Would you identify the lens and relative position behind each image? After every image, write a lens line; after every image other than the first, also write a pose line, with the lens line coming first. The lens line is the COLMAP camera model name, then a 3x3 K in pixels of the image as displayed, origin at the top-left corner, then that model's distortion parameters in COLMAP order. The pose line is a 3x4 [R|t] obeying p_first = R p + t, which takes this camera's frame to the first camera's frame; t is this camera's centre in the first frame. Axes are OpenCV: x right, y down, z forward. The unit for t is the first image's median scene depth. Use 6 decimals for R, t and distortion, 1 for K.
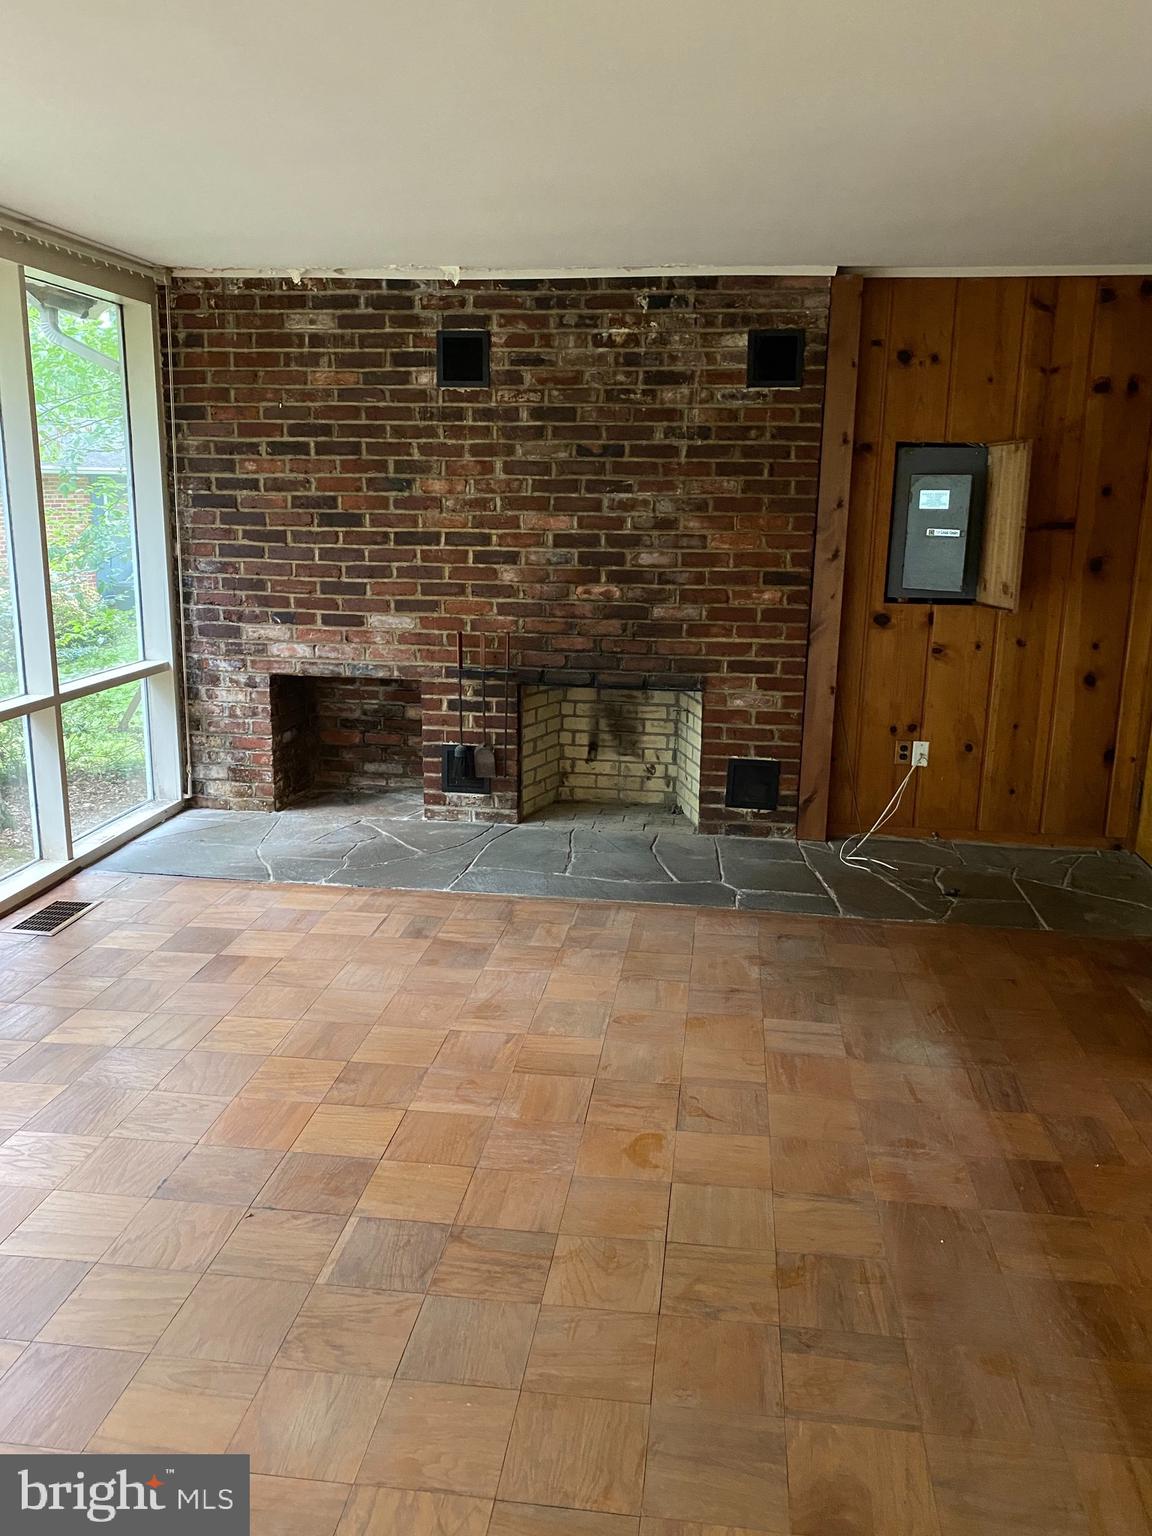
lens RADIAL K [[1162.7, 0, 587.3], [0, 1162.7, 769.8], [0, 0, 1]] dist [0.172709, -0.519971]
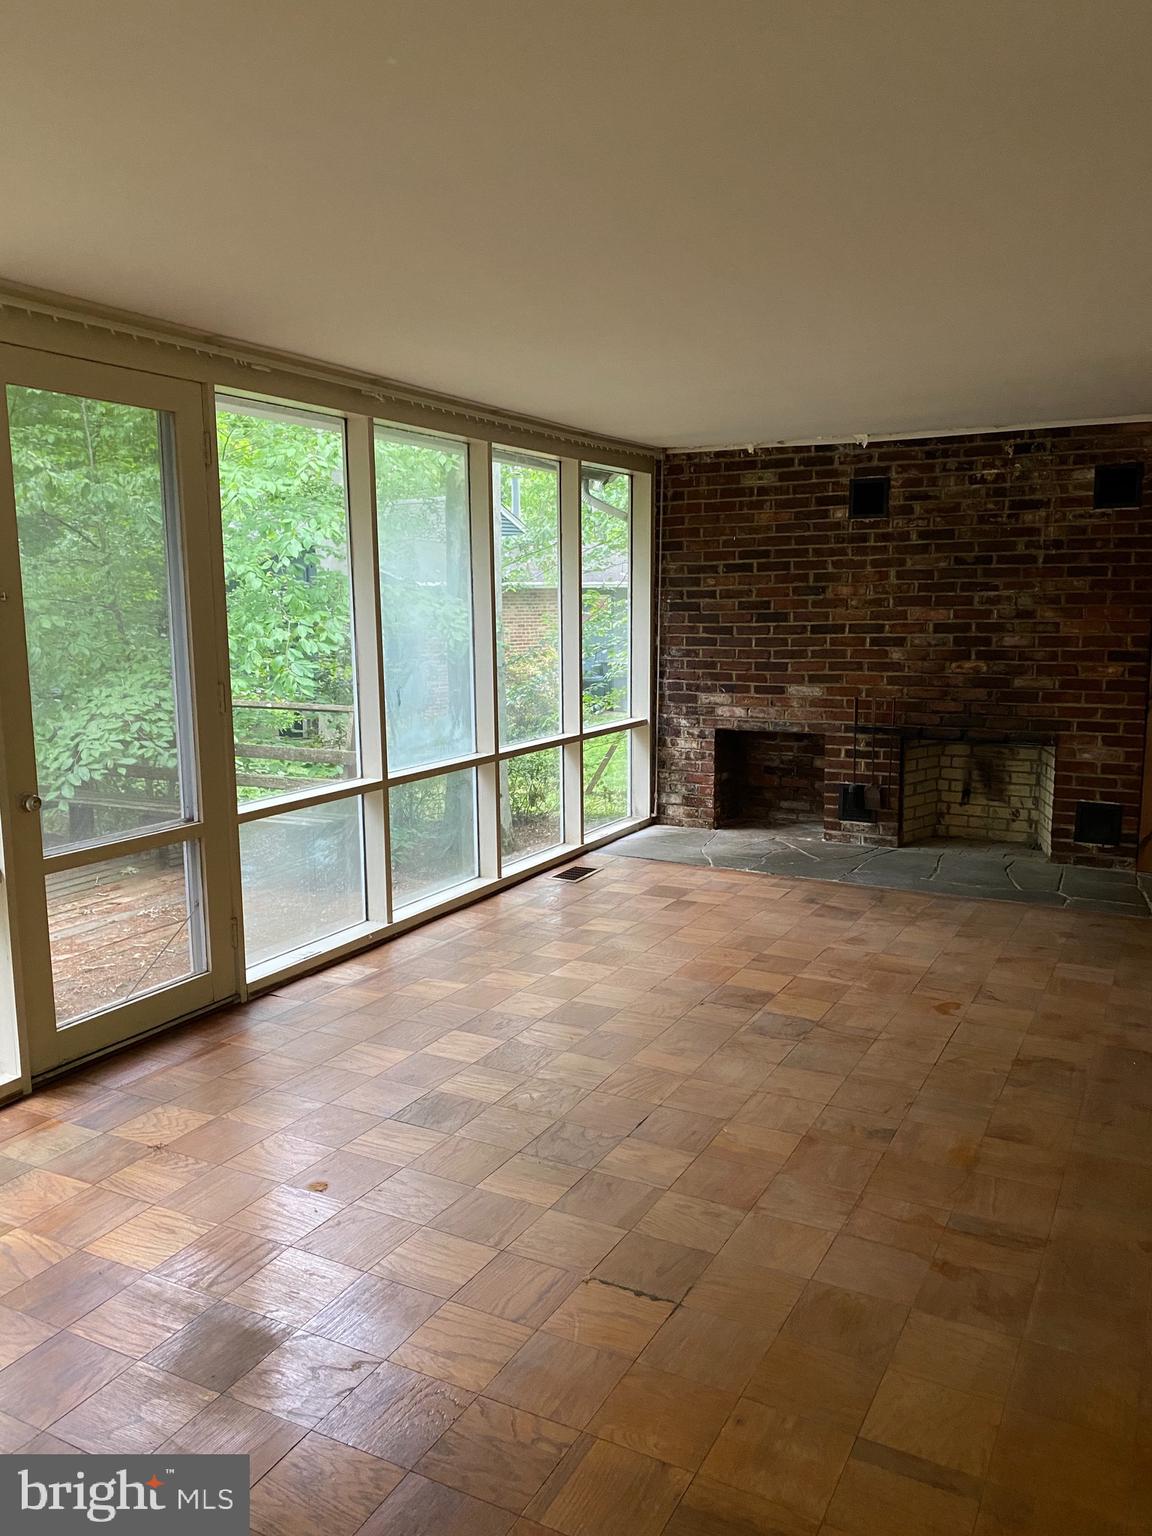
lens RADIAL K [[1162.7, 0, 587.3], [0, 1162.7, 769.8], [0, 0, 1]] dist [0.172709, -0.519971]
pose [[0.936004, 0.029159, -0.350779, 0.075321], [-0.058625, 0.995558, -0.073675, 0.081102], [0.347072, 0.089524, 0.933556, -0.347989]]
